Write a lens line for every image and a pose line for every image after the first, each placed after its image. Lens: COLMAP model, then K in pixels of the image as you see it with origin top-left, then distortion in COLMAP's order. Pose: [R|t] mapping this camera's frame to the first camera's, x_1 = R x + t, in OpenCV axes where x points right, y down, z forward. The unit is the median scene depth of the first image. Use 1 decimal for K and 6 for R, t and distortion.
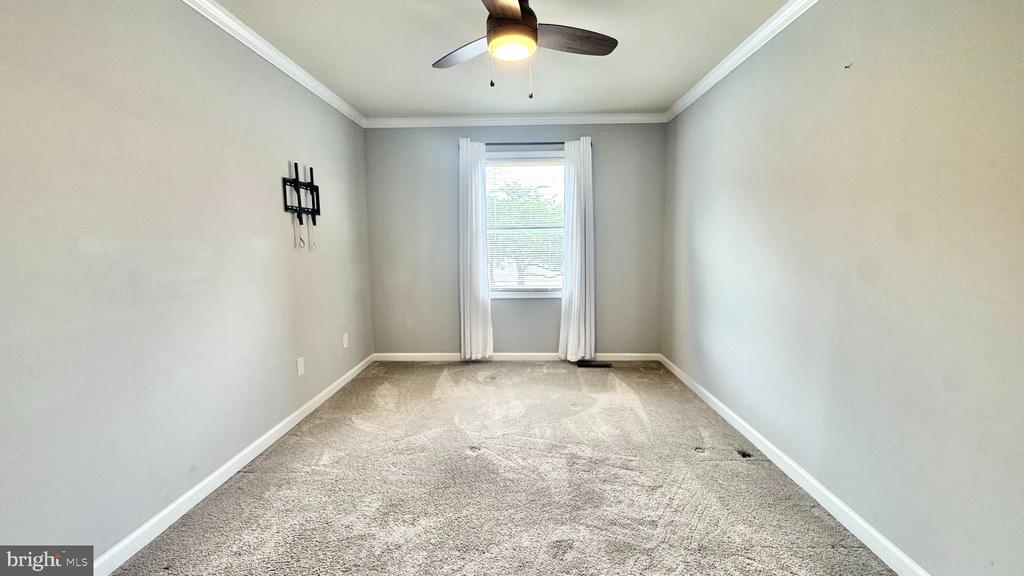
lens RADIAL K [[411.0, 0, 537.9], [0, 411.0, 279.9], [0, 0, 1]] dist [-0.002187, 0.000408]
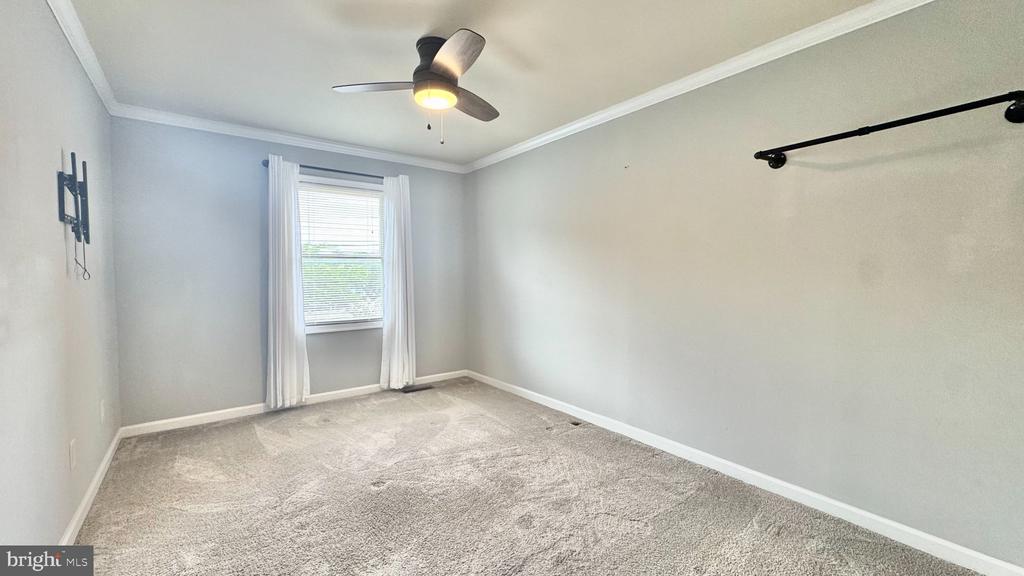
lens RADIAL K [[411.0, 0, 502.7], [0, 411.0, 284.1], [0, 0, 1]] dist [-0.002187, 0.000408]
pose [[0.780804, -0.010564, 0.624687, -0.371442], [0.058409, 0.996712, -0.056151, 0.012481], [-0.622040, 0.080331, 0.778854, 0.024741]]
